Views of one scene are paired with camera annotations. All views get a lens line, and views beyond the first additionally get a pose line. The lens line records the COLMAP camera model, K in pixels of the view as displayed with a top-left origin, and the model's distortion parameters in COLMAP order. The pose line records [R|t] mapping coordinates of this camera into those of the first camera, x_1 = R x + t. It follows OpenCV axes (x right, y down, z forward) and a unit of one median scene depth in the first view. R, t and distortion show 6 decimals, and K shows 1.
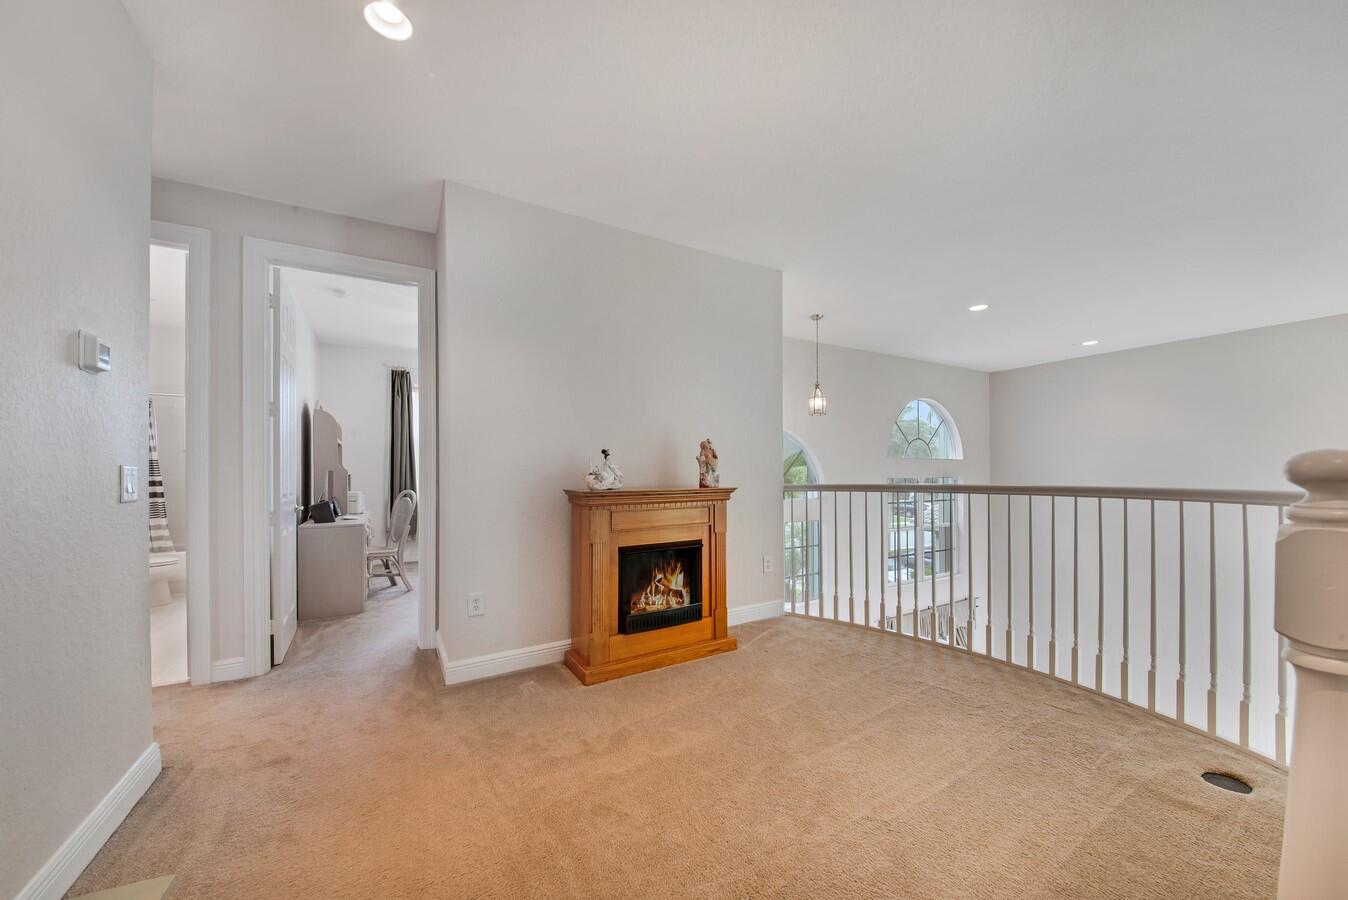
lens RADIAL K [[491.4, 0, 676.5], [0, 491.4, 459.7], [0, 0, 1]] dist [-0.000576, -0.000177]
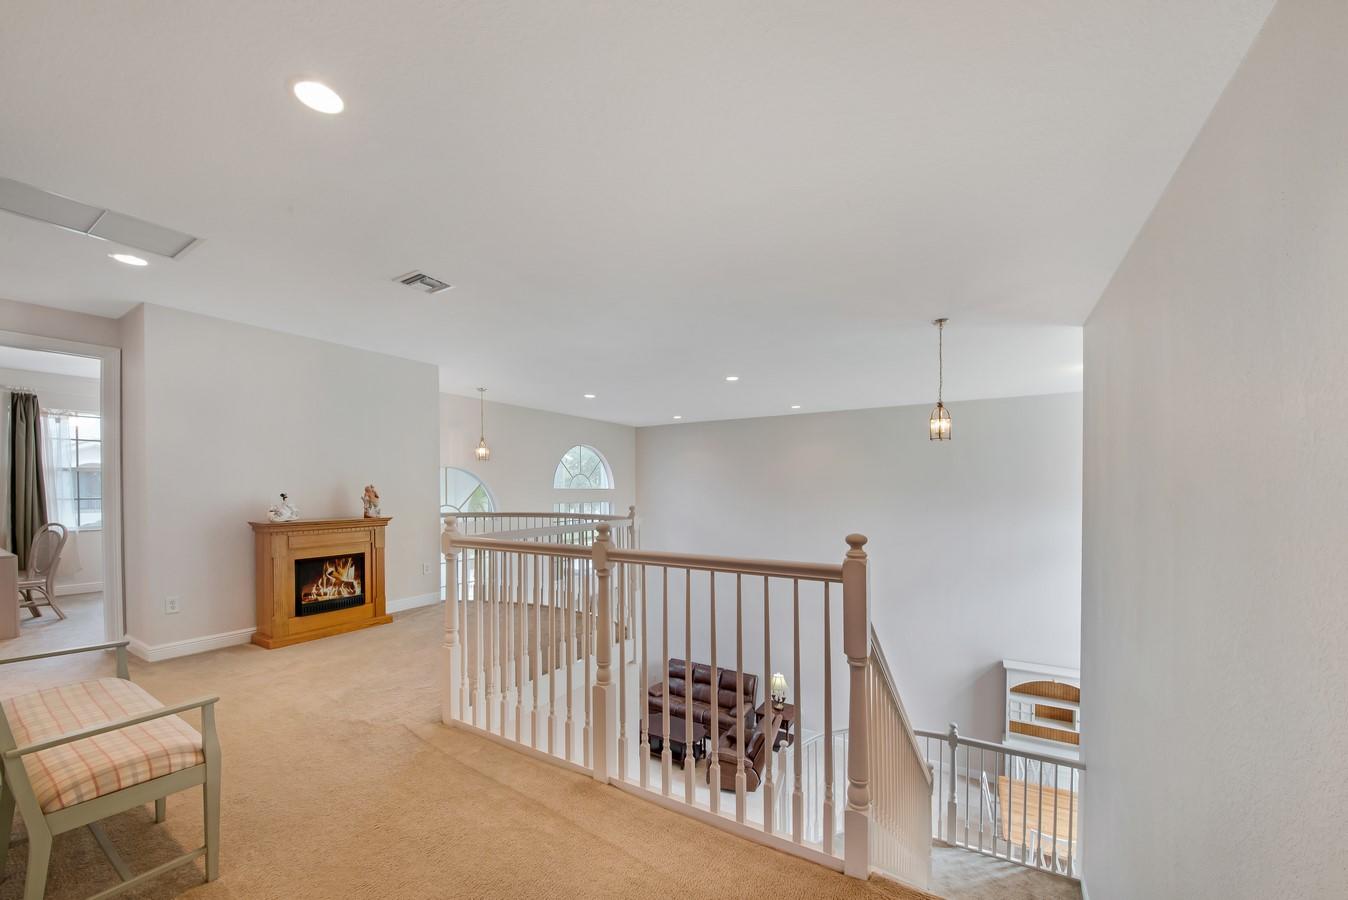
lens RADIAL K [[464.4, 0, 676.6], [0, 464.4, 497.8], [0, 0, 1]] dist [-0.035676, 0.000086]
pose [[0.848356, 0.001281, 0.529425, 0.124637], [-0.020166, 0.999350, 0.029895, -0.067471], [-0.529043, -0.036038, 0.847830, -0.699062]]
